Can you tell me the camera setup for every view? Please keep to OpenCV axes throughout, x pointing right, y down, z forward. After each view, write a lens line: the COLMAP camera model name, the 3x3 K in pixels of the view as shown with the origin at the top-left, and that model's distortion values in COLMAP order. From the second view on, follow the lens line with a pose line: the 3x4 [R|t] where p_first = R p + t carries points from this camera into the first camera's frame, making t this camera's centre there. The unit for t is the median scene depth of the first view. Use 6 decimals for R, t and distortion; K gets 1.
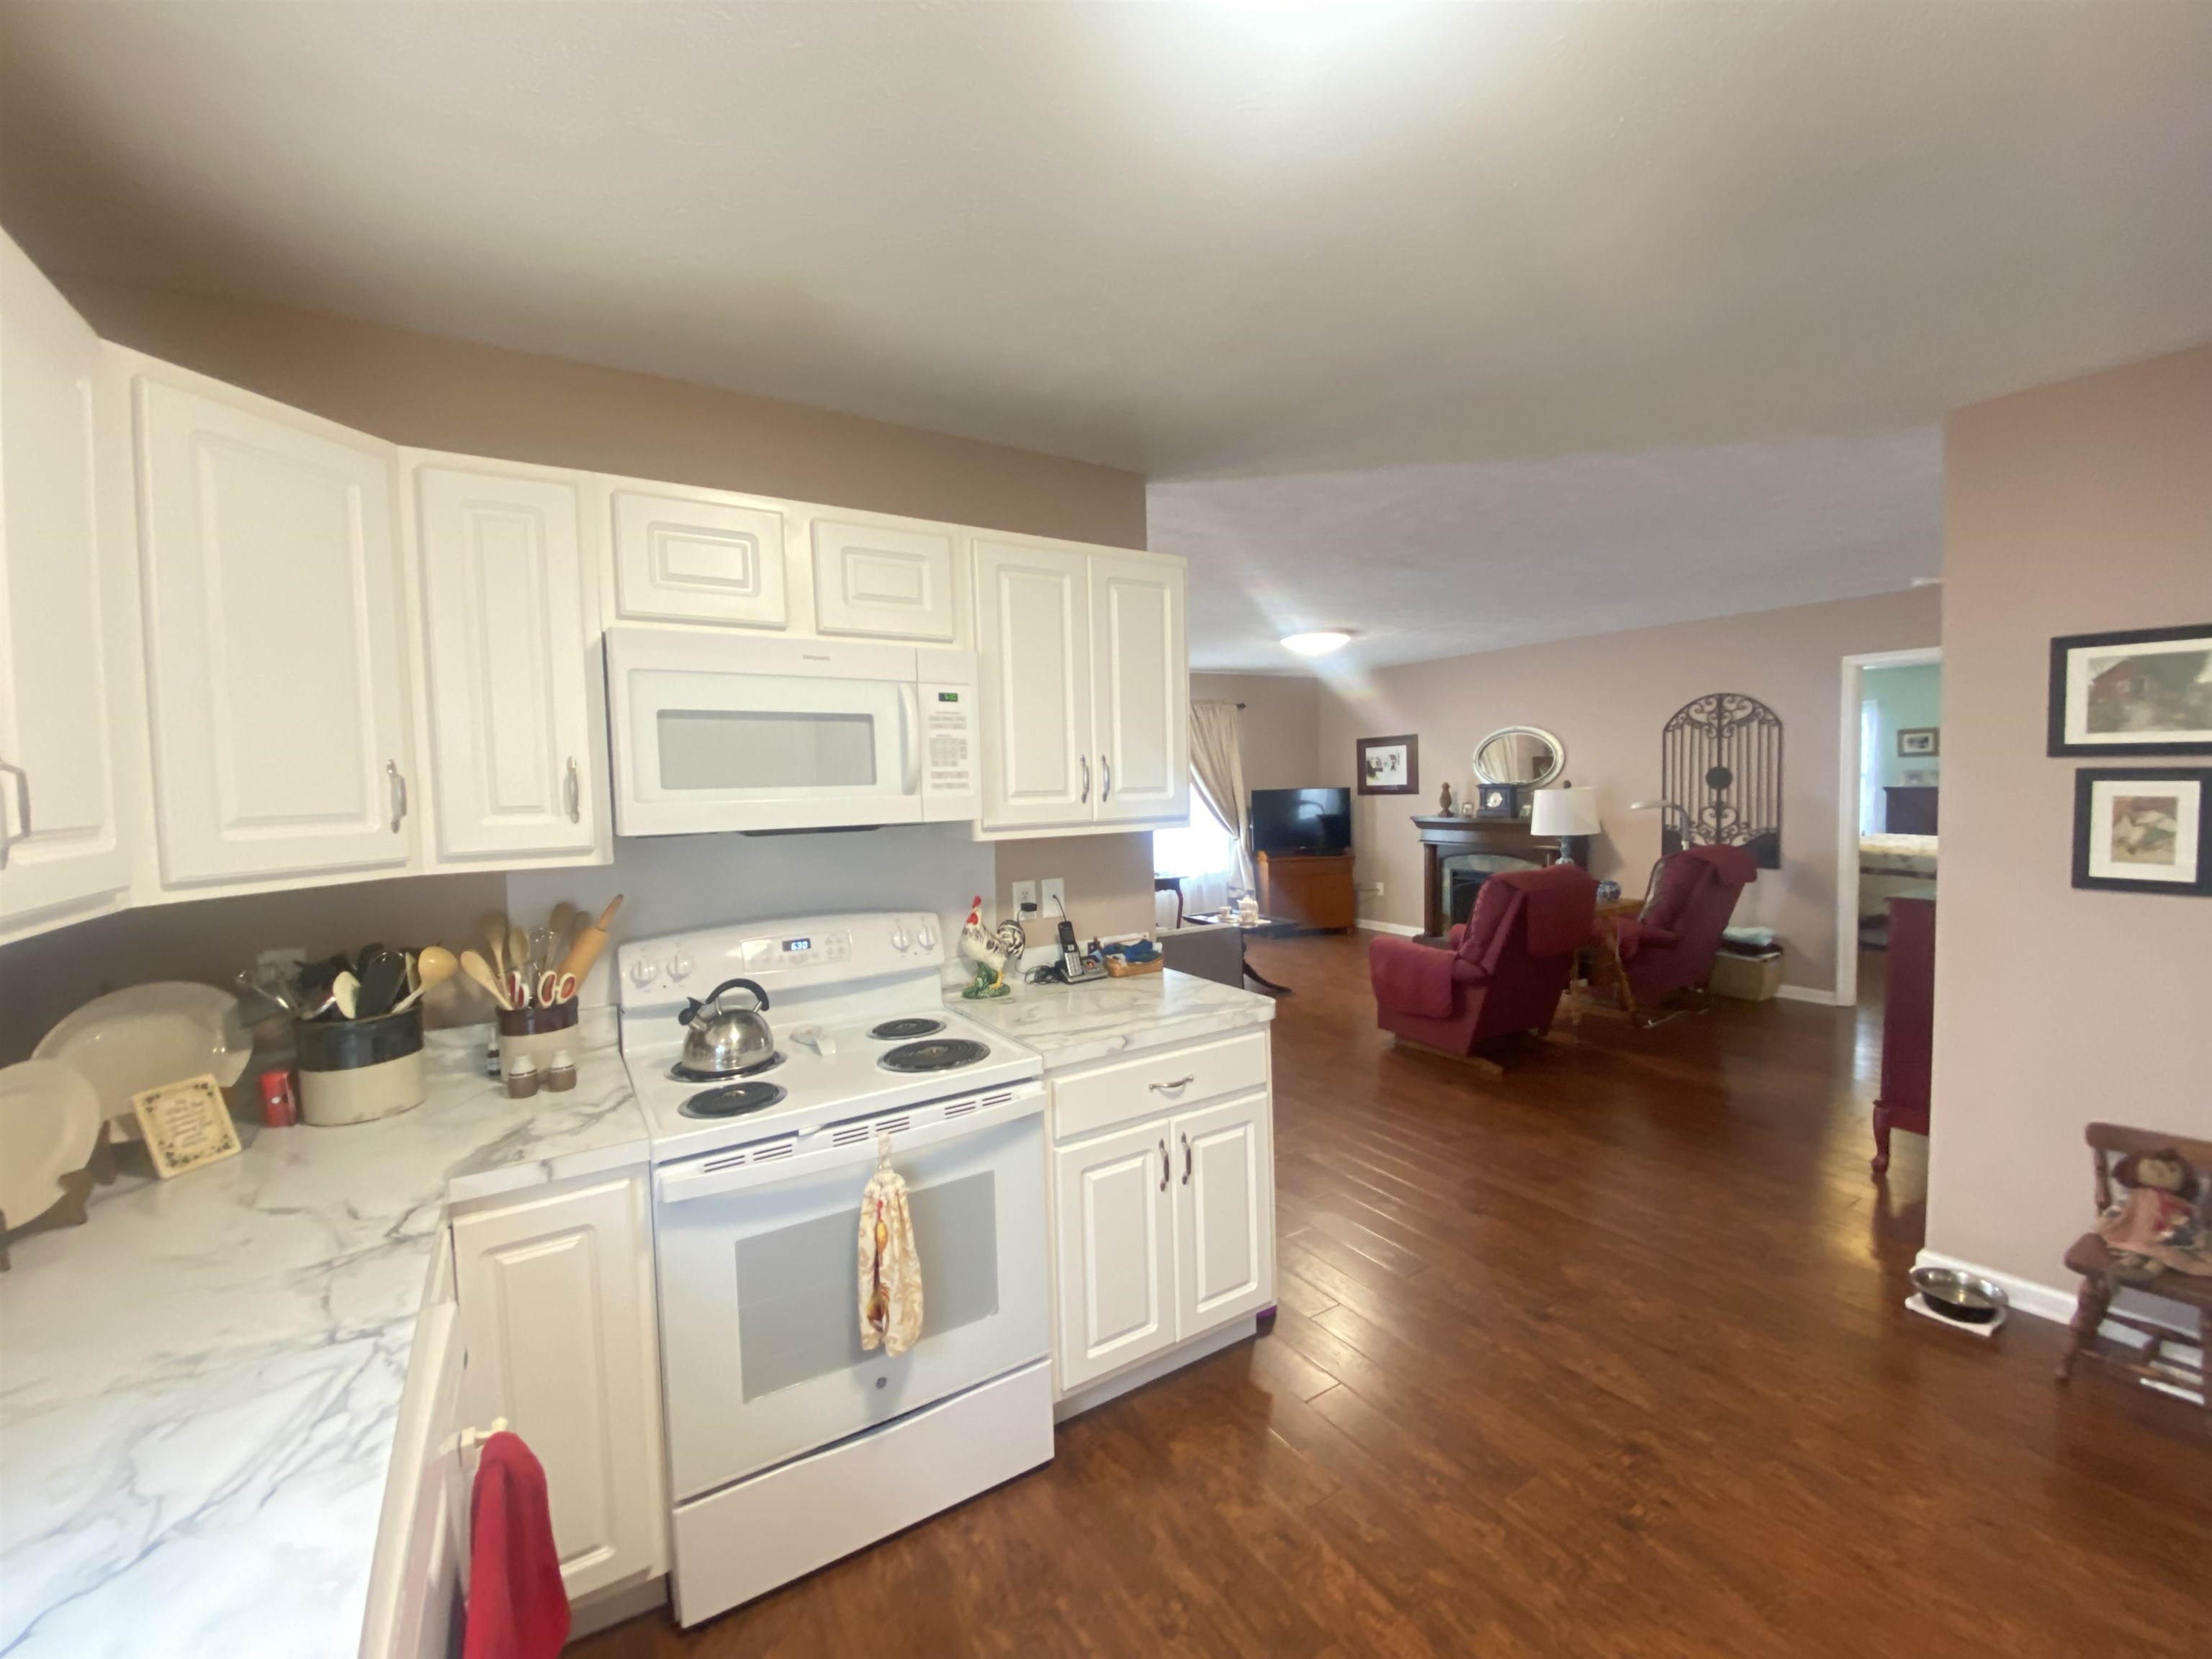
lens RADIAL K [[885.7, 0, 1109.0], [0, 885.7, 838.0], [0, 0, 1]] dist [0.005910, -0.013582]
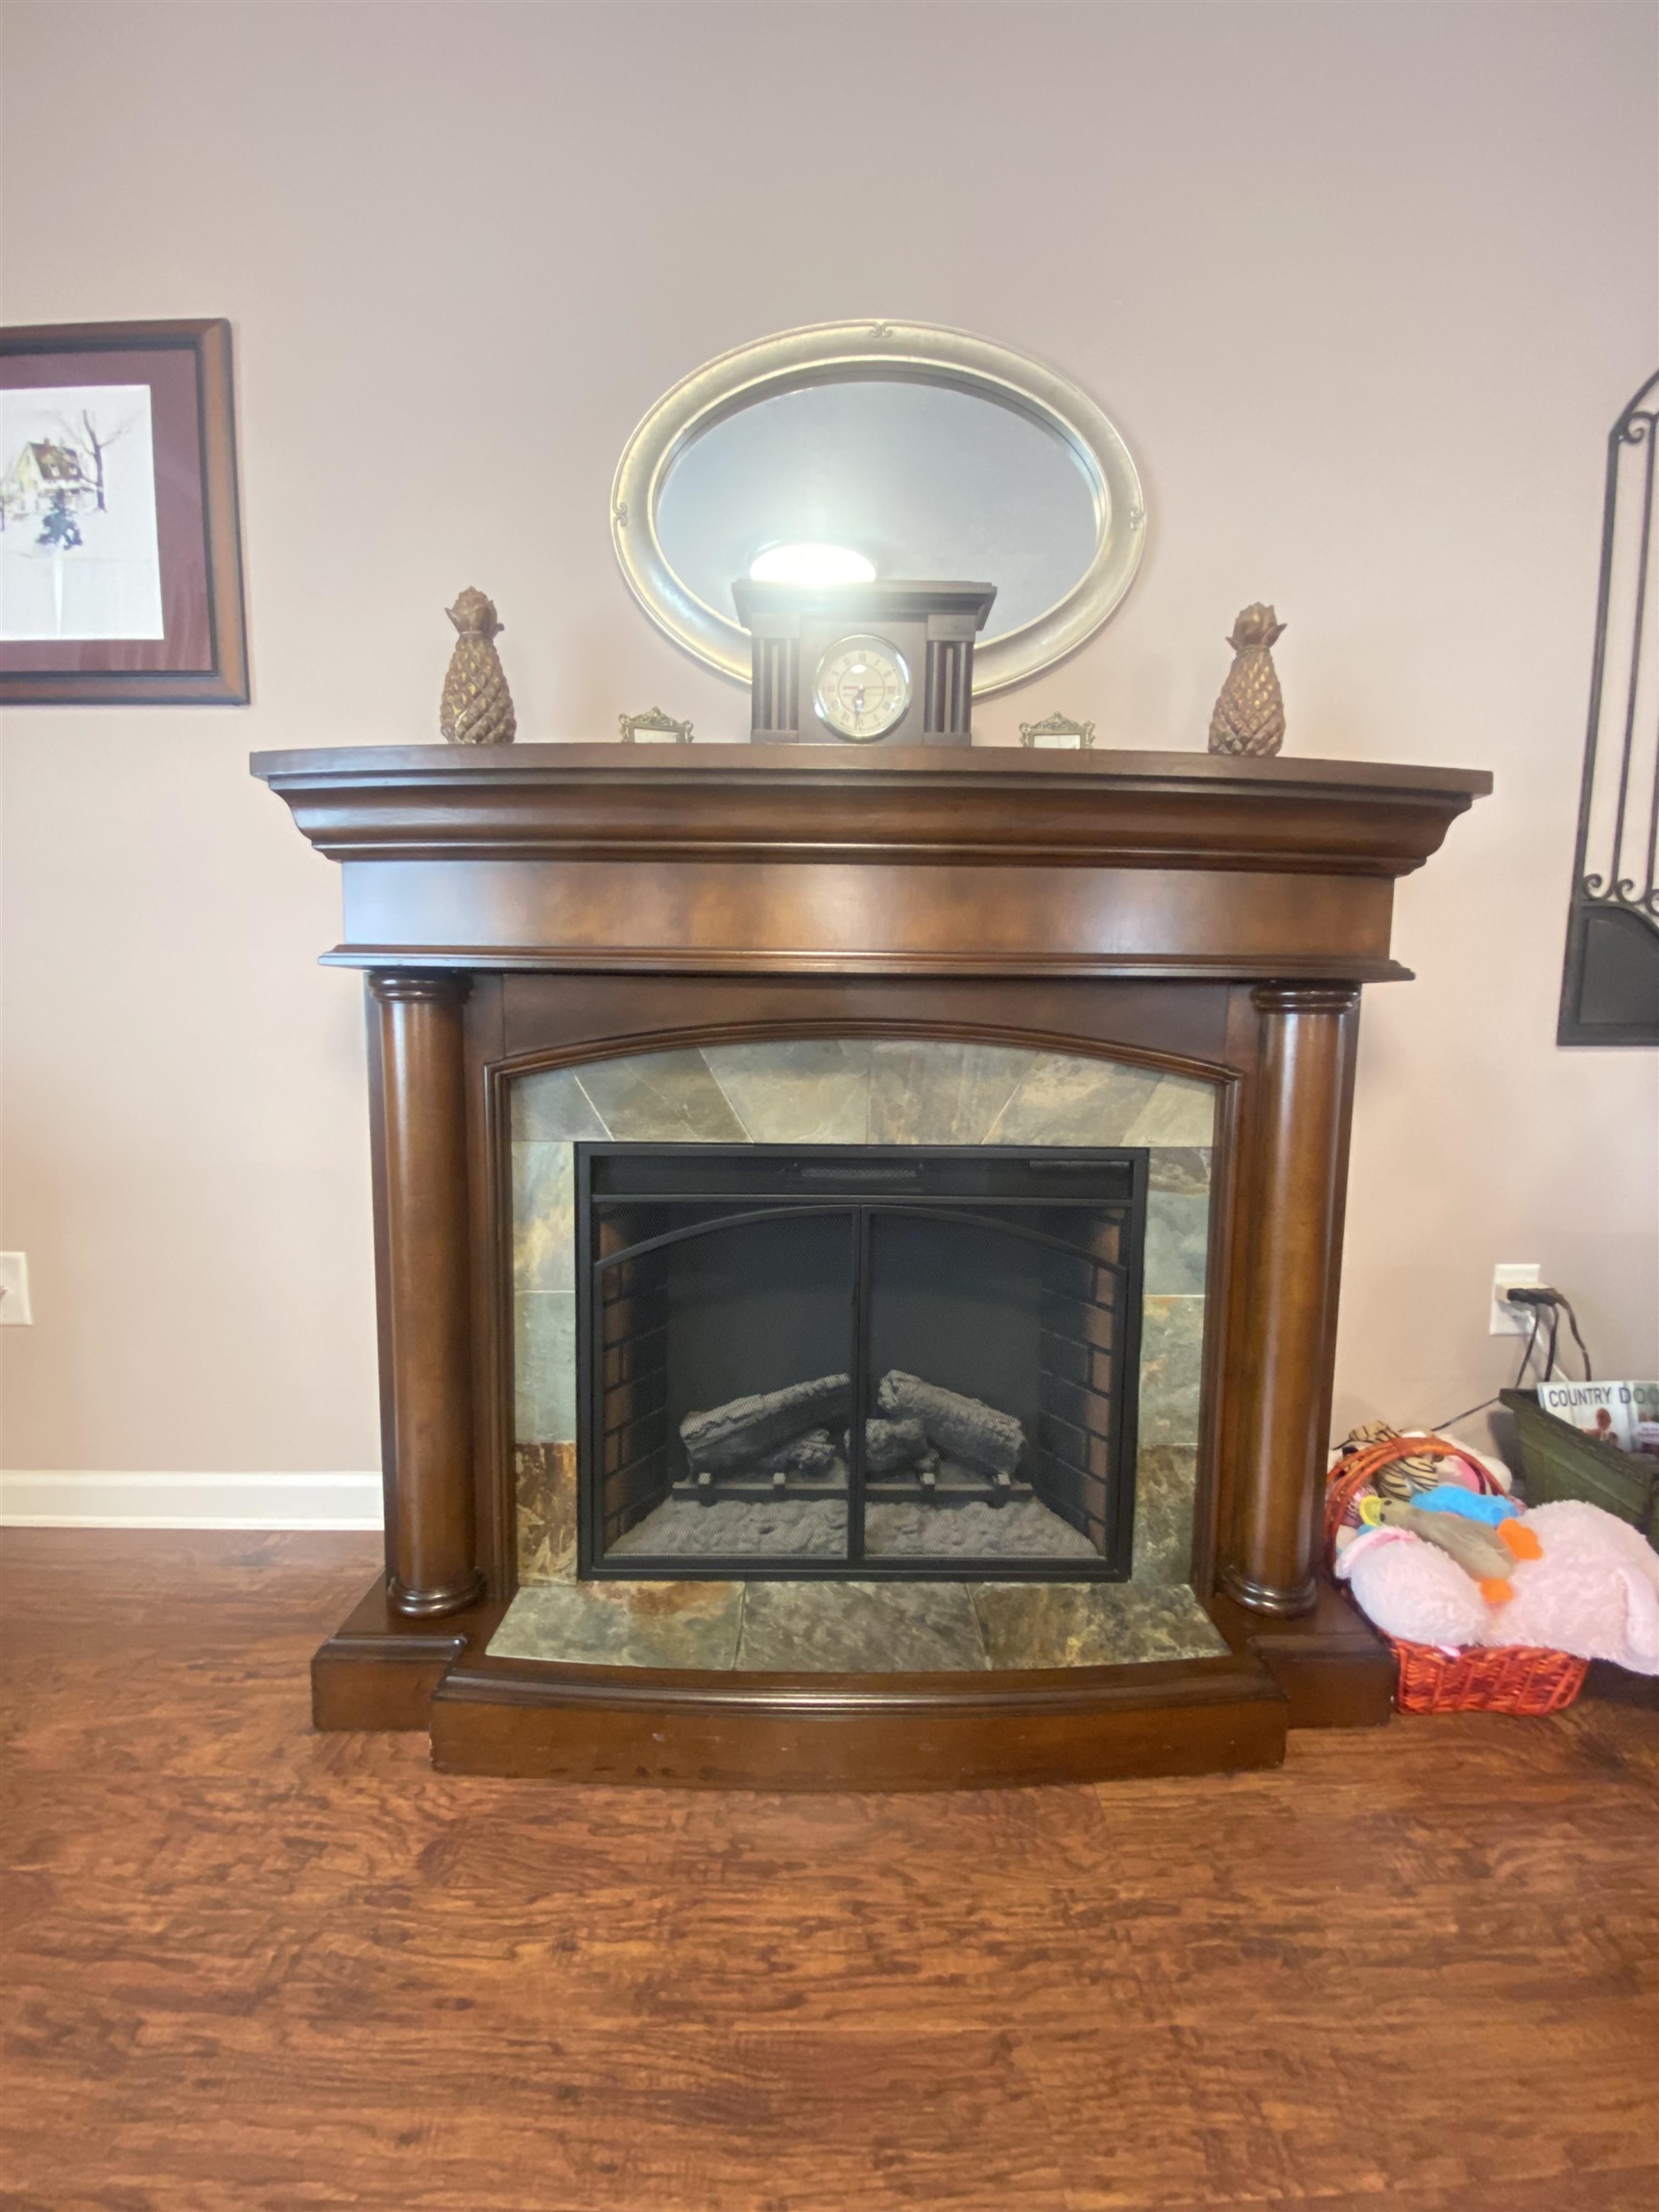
lens RADIAL K [[885.7, 0, 848.3], [0, 885.7, 1085.6], [0, 0, 1]] dist [0.005910, -0.013582]
pose [[0.532271, -0.043608, 0.845450, 0.351655], [0.025316, 0.999046, 0.035593, 0.026112], [-0.846195, 0.002458, 0.532867, 1.080409]]
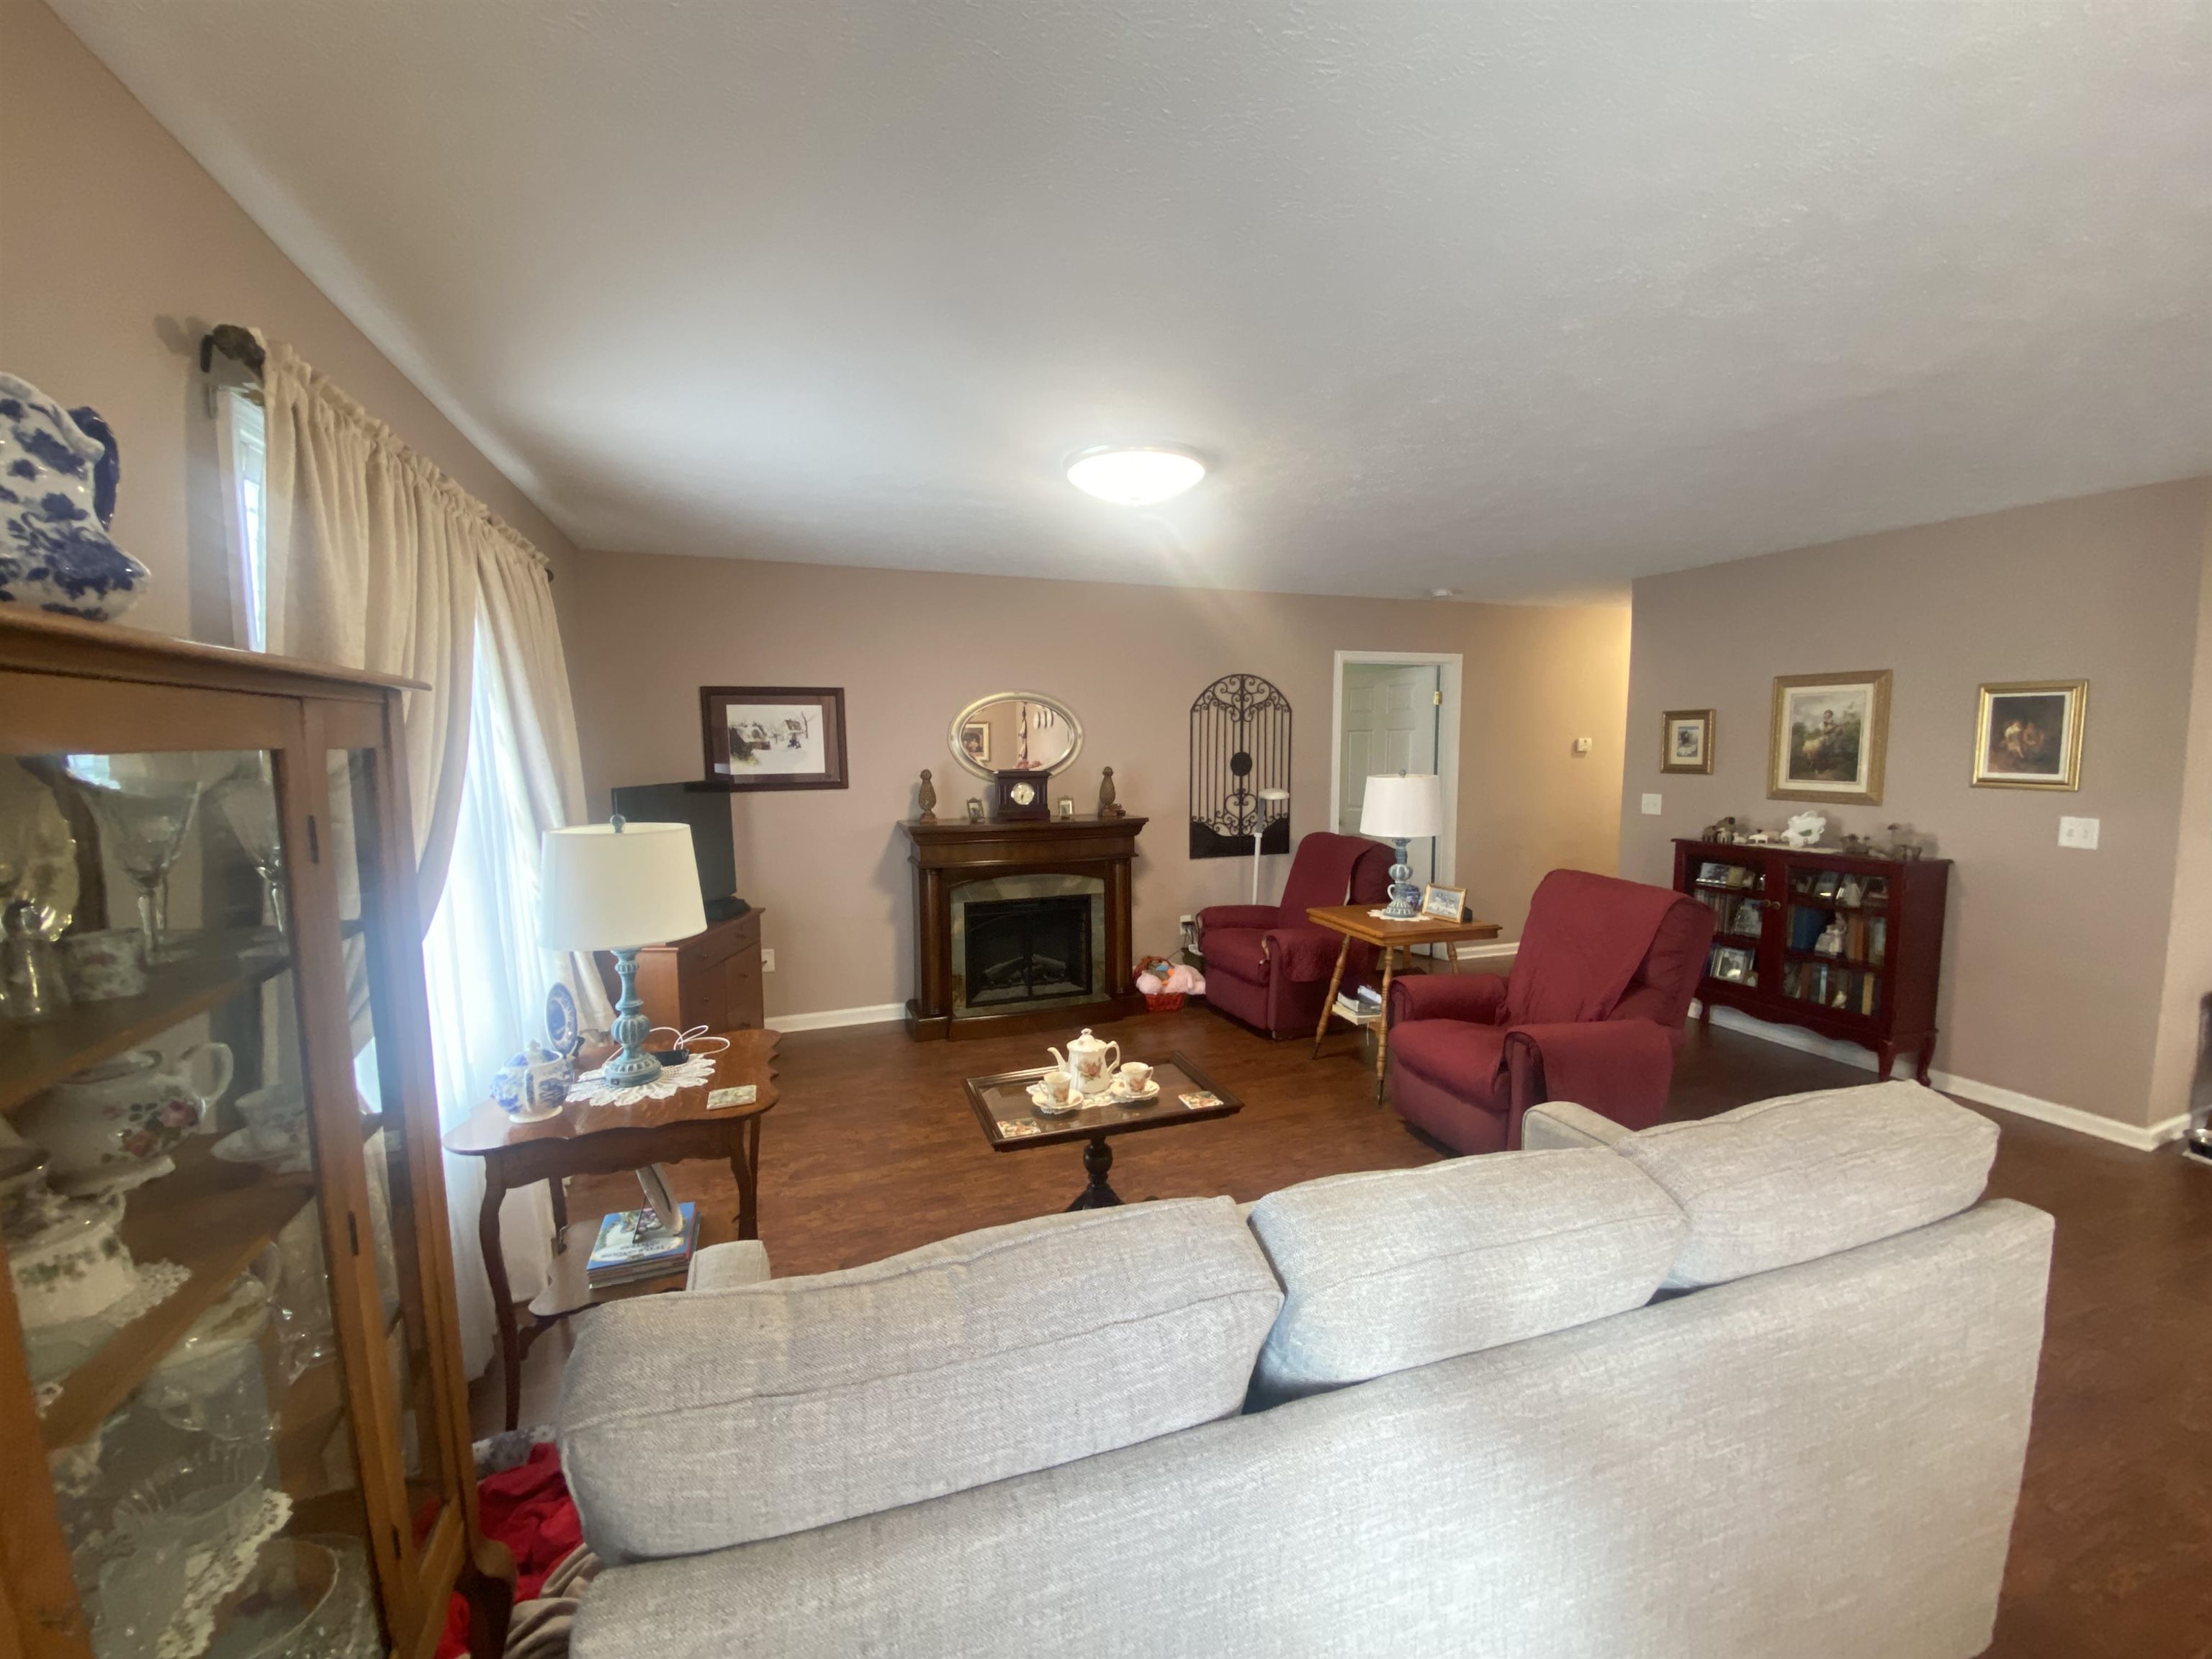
lens RADIAL K [[885.7, 0, 1100.1], [0, 885.7, 832.3], [0, 0, 1]] dist [0.005910, -0.013582]
pose [[0.231583, -0.068349, 0.970411, -0.258725], [0.062476, 0.996514, 0.055278, -0.055895], [-0.970807, 0.047826, 0.235046, 0.919895]]
